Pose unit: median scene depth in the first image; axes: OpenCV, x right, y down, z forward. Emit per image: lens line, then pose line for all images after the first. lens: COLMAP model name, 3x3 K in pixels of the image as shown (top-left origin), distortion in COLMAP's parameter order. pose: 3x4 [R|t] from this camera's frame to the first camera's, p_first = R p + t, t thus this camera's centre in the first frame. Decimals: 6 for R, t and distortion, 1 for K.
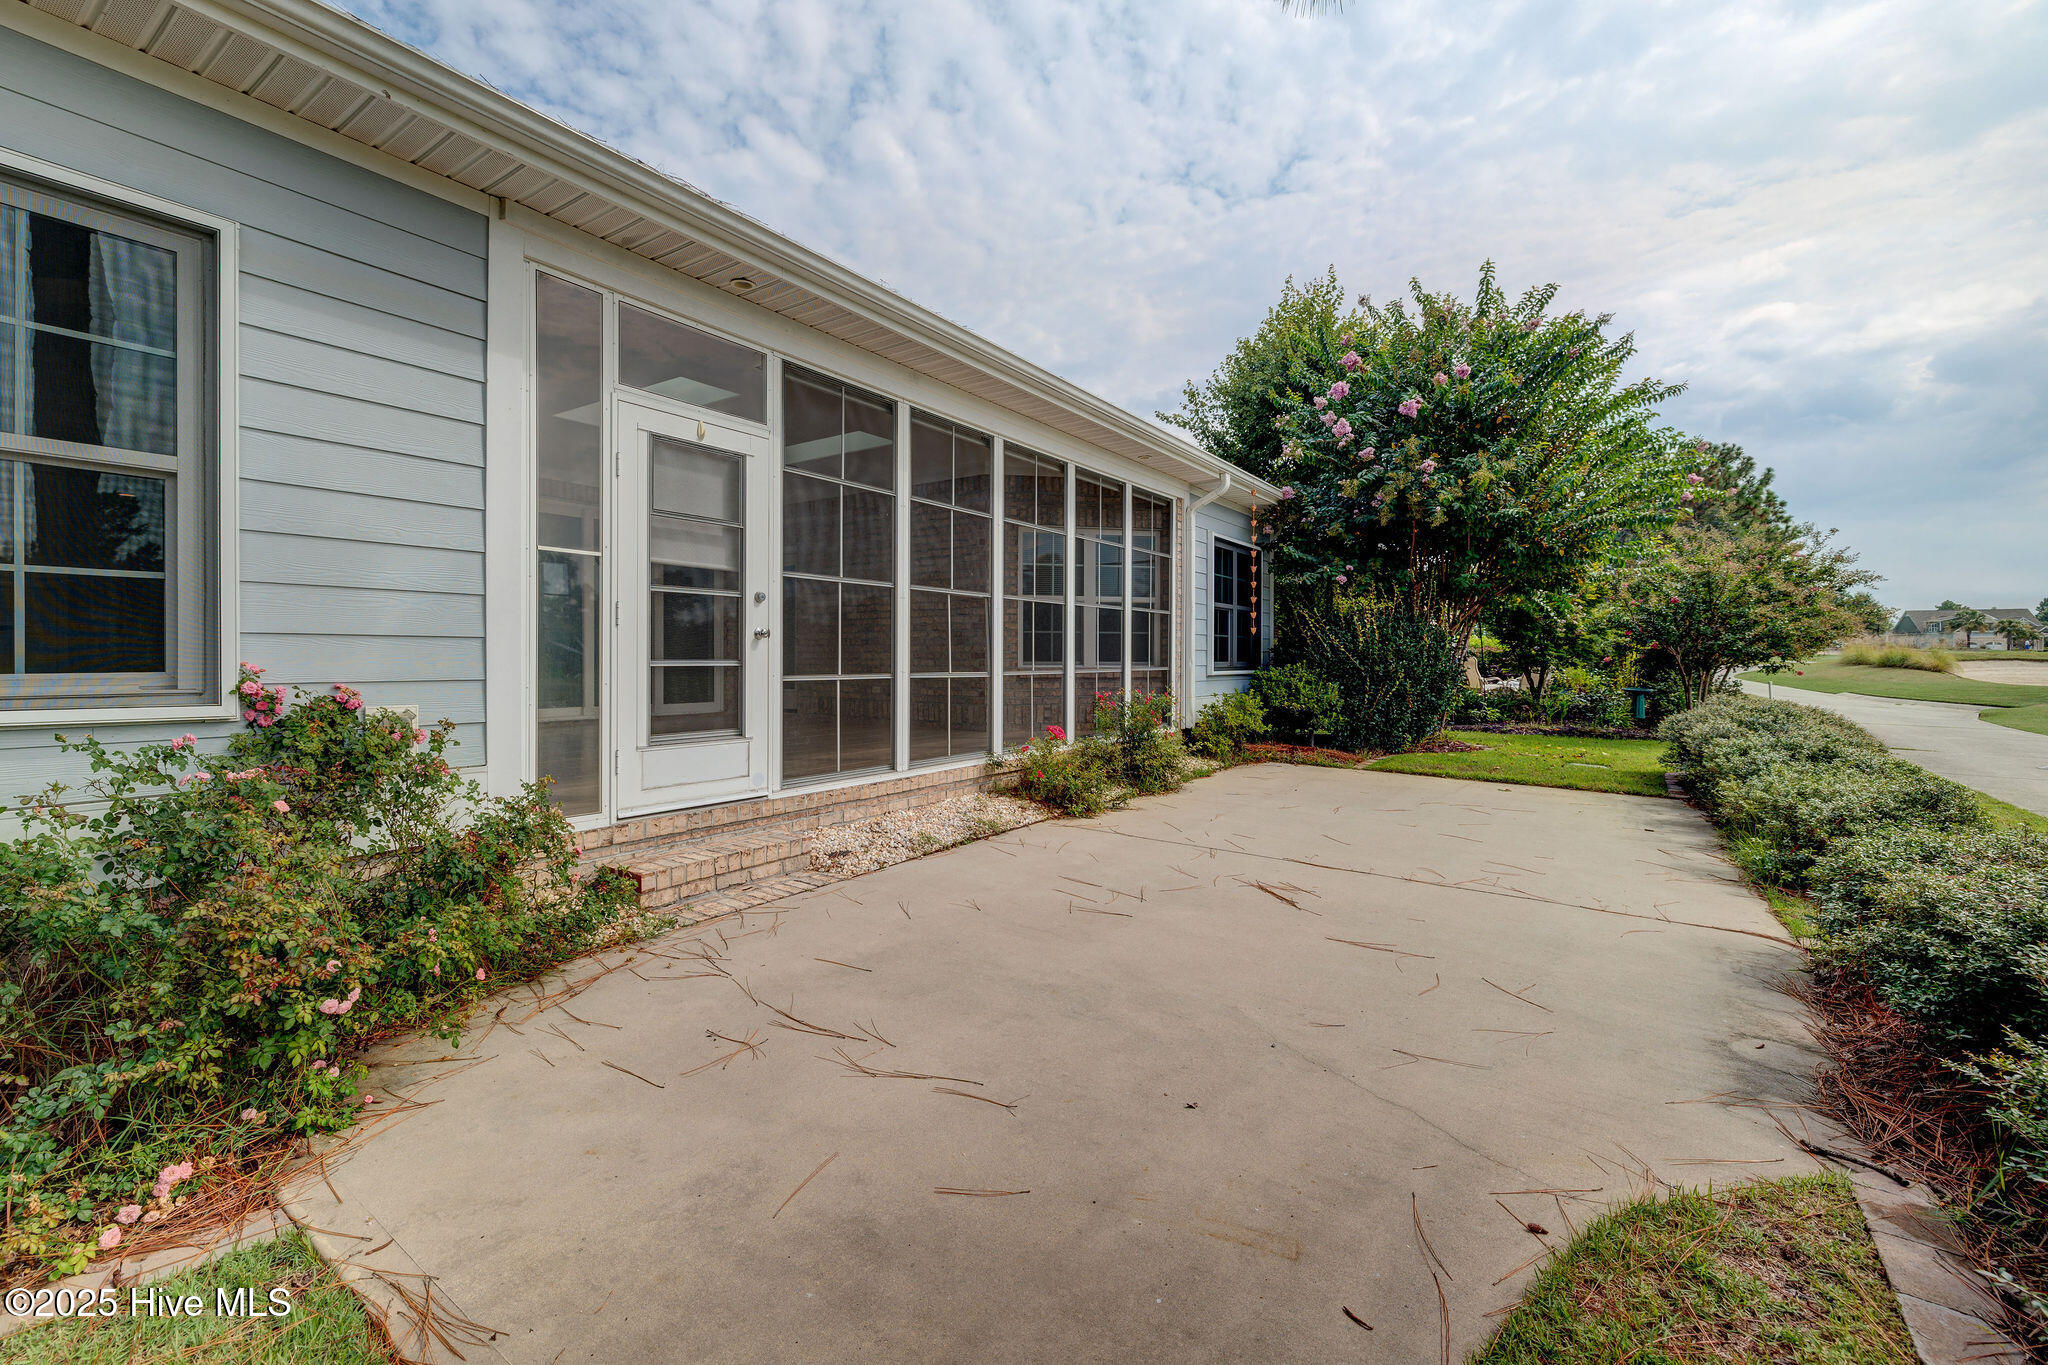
lens RADIAL K [[870.4, 0, 1028.0], [0, 870.4, 662.2], [0, 0, 1]] dist [-0.001878, 0.000031]
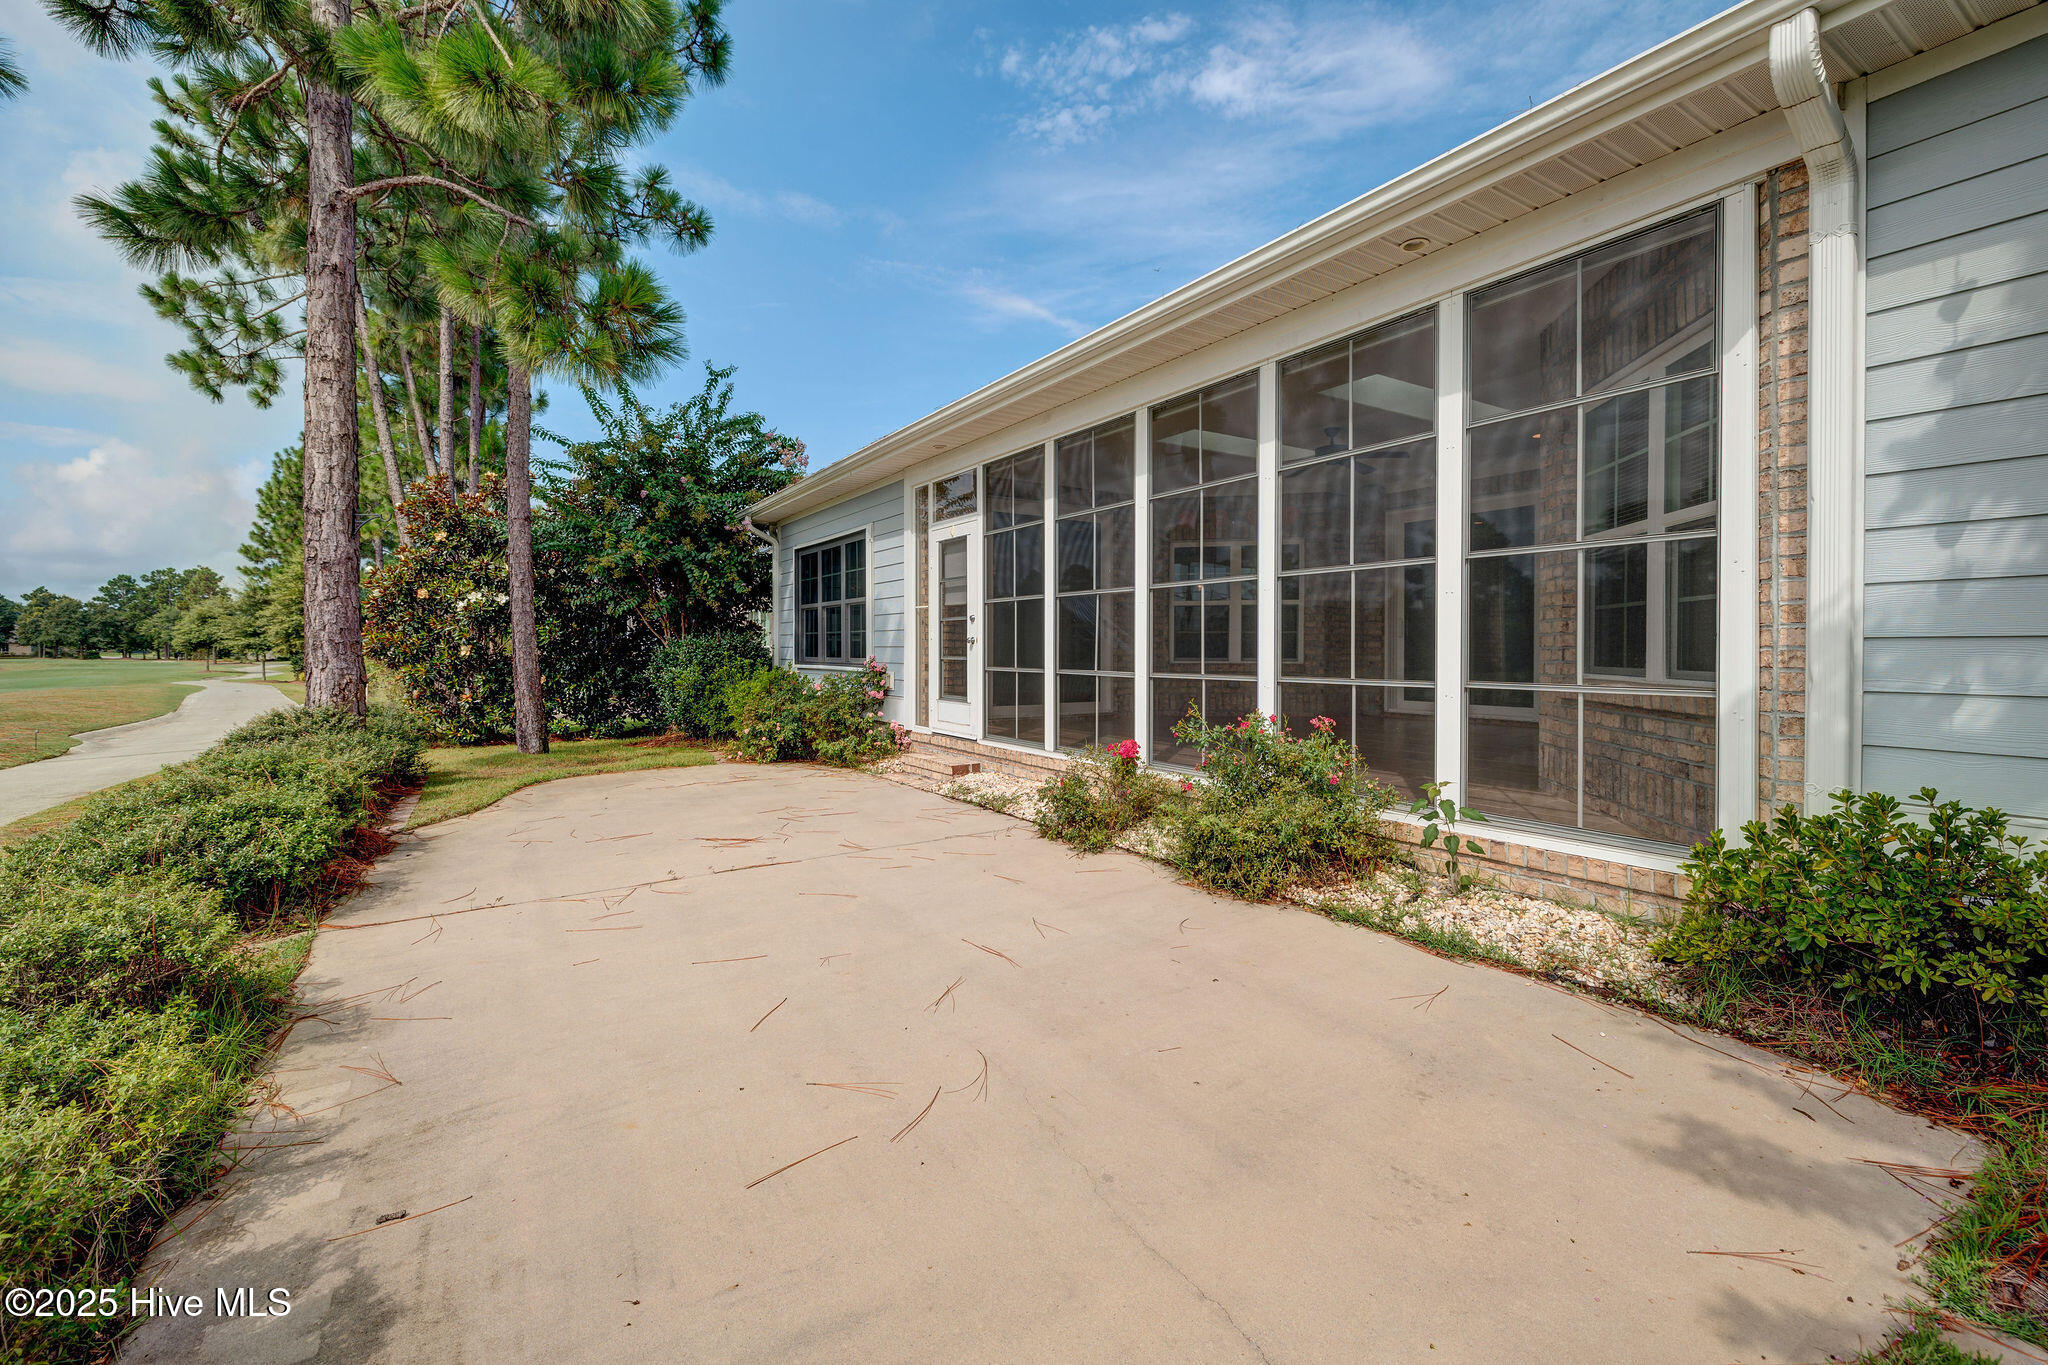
lens RADIAL K [[870.4, 0, 1026.4], [0, 870.4, 653.3], [0, 0, 1]] dist [-0.001878, 0.000031]
pose [[-0.384127, -0.000301, -0.923280, 0.914388], [-0.006963, 0.999972, 0.002570, -0.011189], [0.923254, 0.007416, -0.384119, 1.351500]]
